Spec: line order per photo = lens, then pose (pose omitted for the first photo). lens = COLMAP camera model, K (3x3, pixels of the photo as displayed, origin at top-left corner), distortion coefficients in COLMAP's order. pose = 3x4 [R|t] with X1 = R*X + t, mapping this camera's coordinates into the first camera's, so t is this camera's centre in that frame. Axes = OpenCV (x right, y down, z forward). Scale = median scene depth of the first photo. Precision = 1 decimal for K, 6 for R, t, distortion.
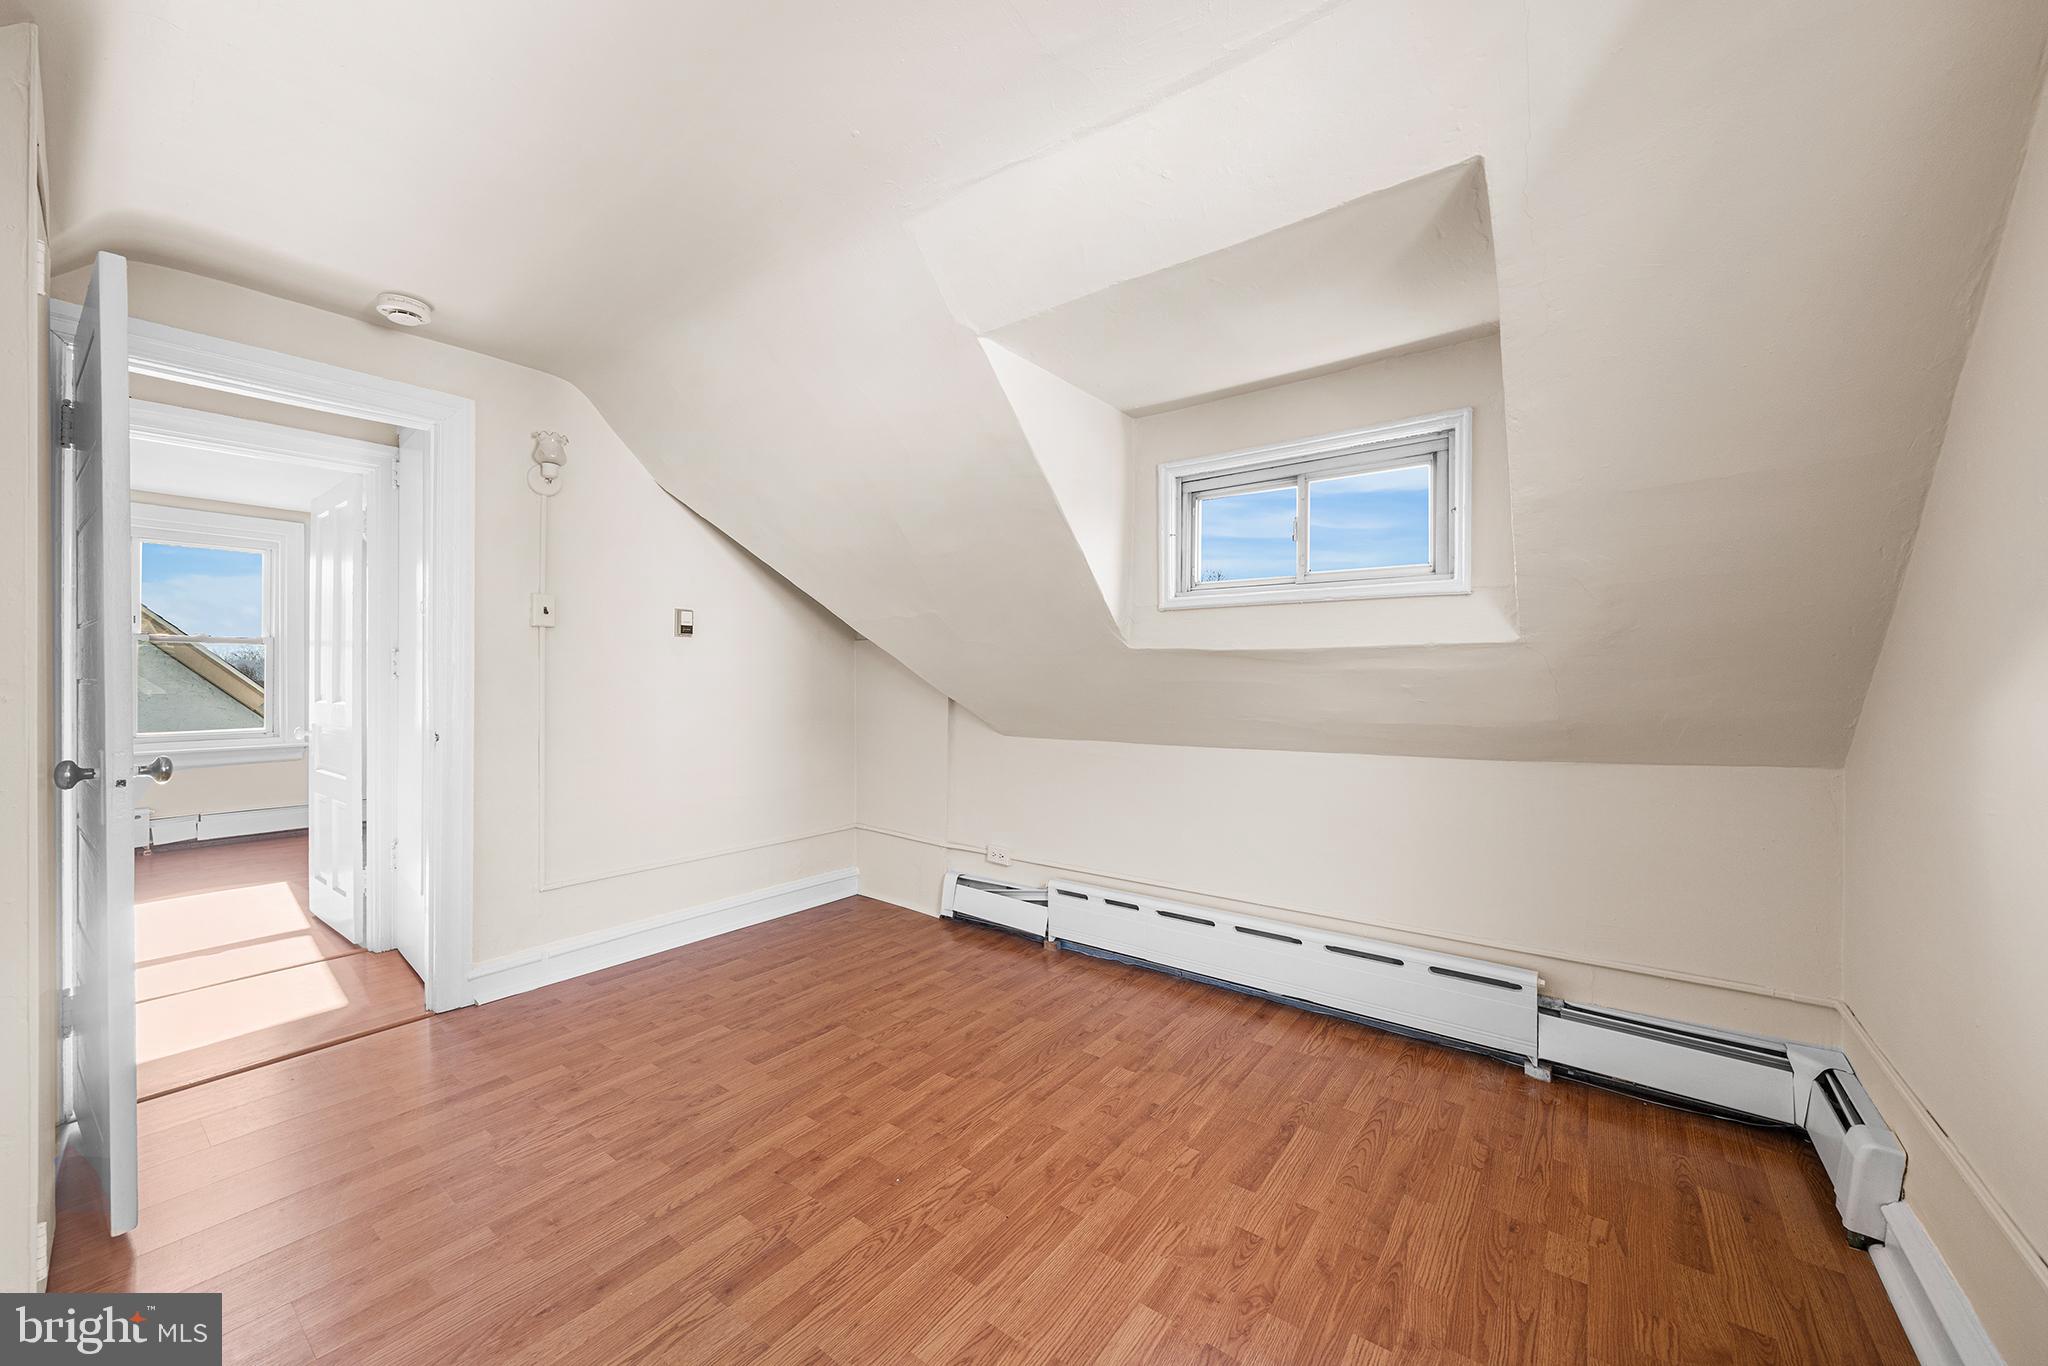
lens RADIAL K [[758.9, 0, 1026.2], [0, 758.9, 688.2], [0, 0, 1]] dist [0.000396, -0.002040]
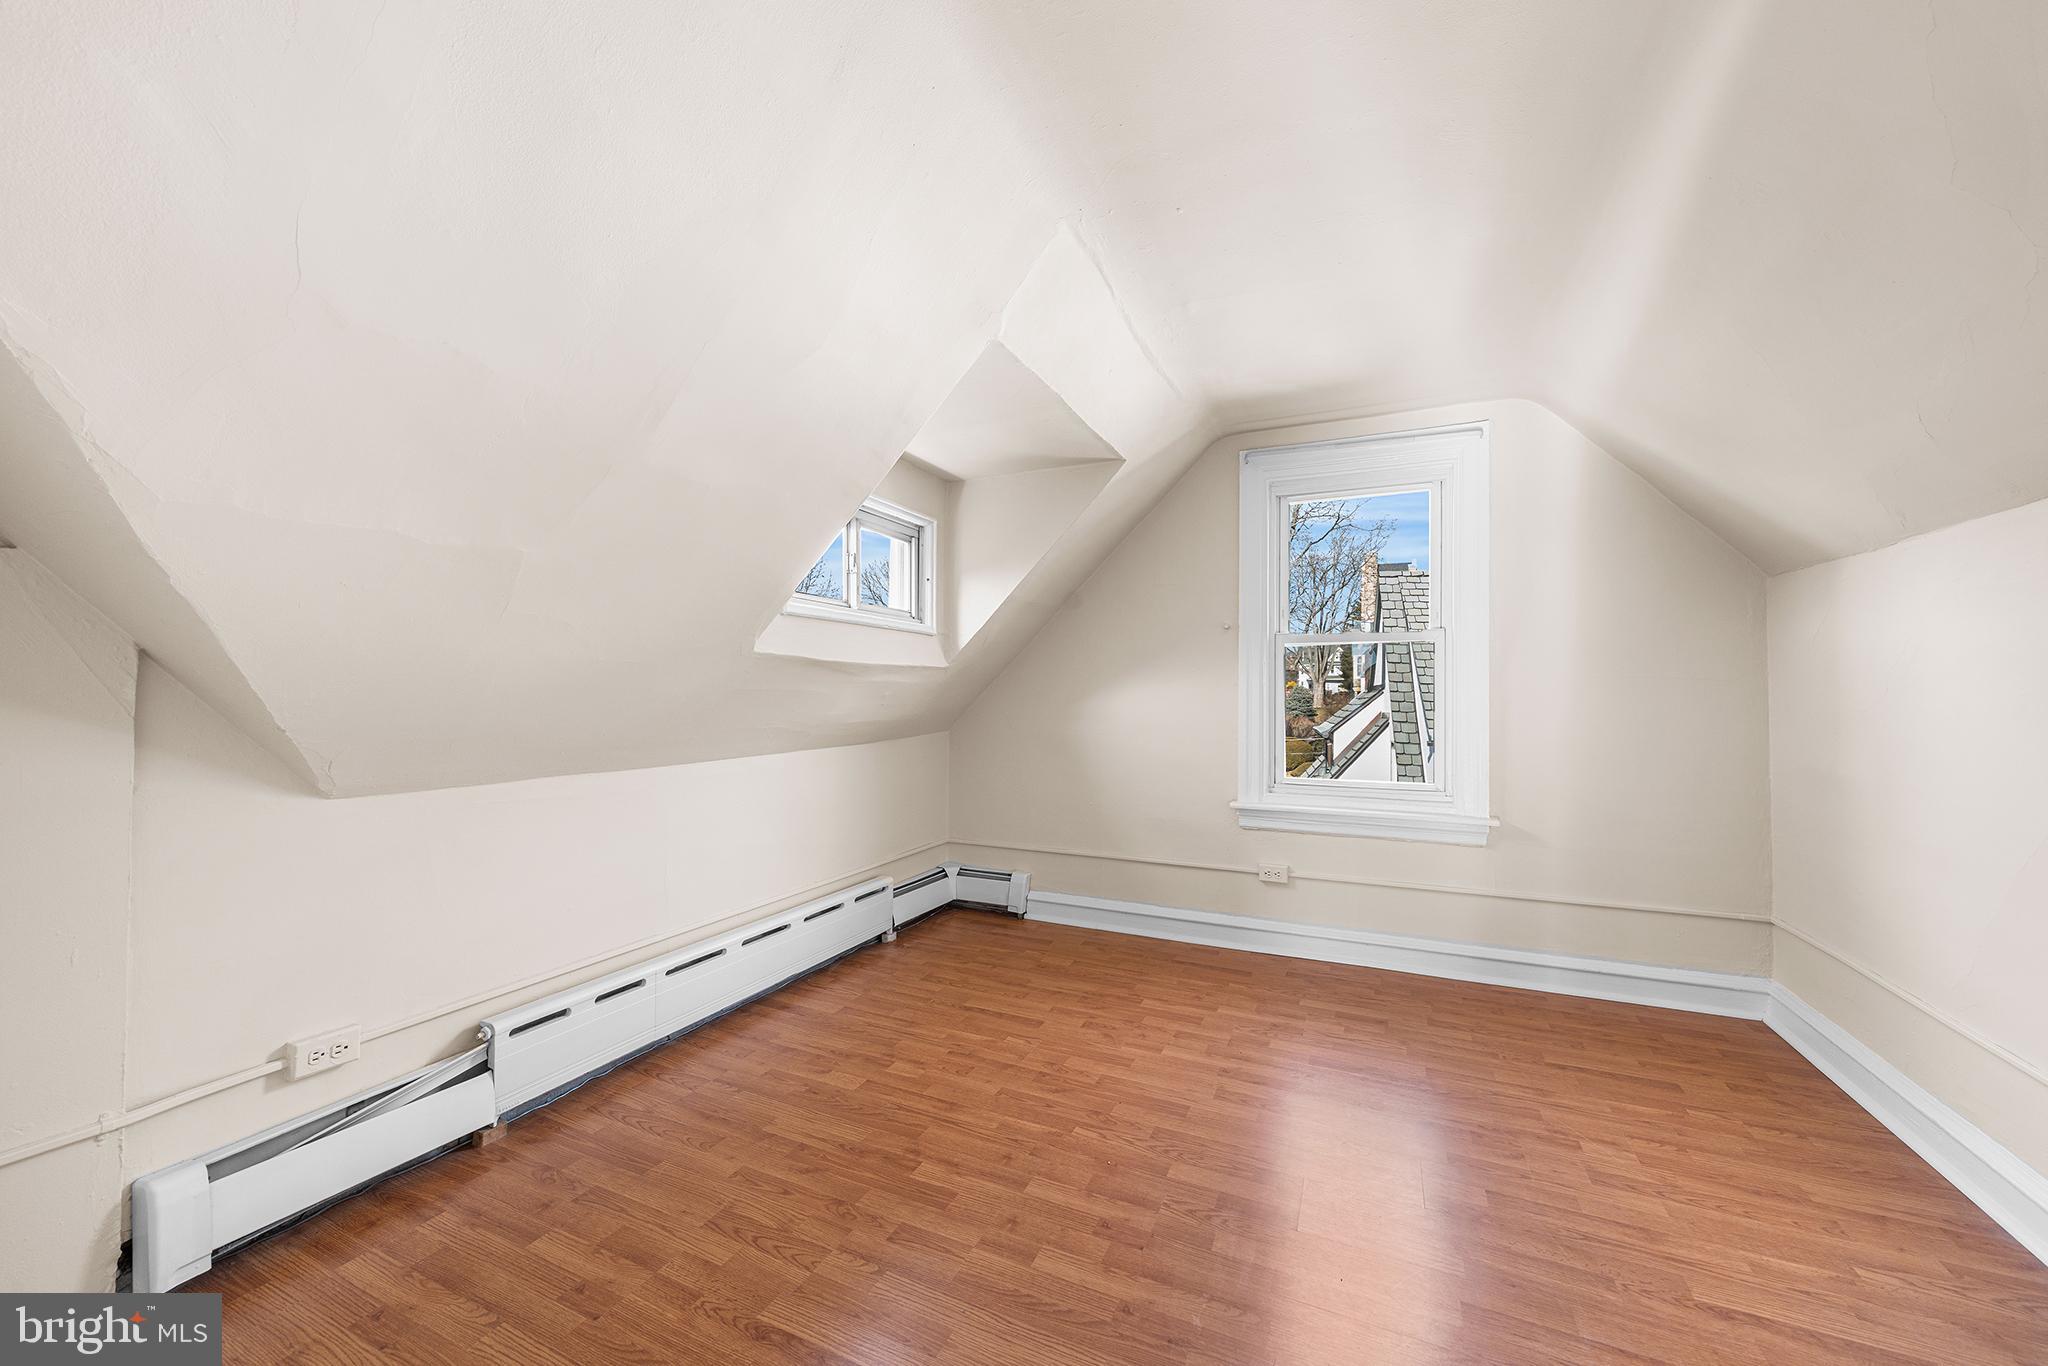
lens RADIAL K [[758.9, 0, 1026.2], [0, 758.9, 688.2], [0, 0, 1]] dist [0.000396, -0.002040]
pose [[-0.208552, 0.001819, 0.978010, -0.940183], [0.002304, 0.999996, -0.001368, -0.009621], [-0.978009, 0.001968, -0.208555, 1.061036]]
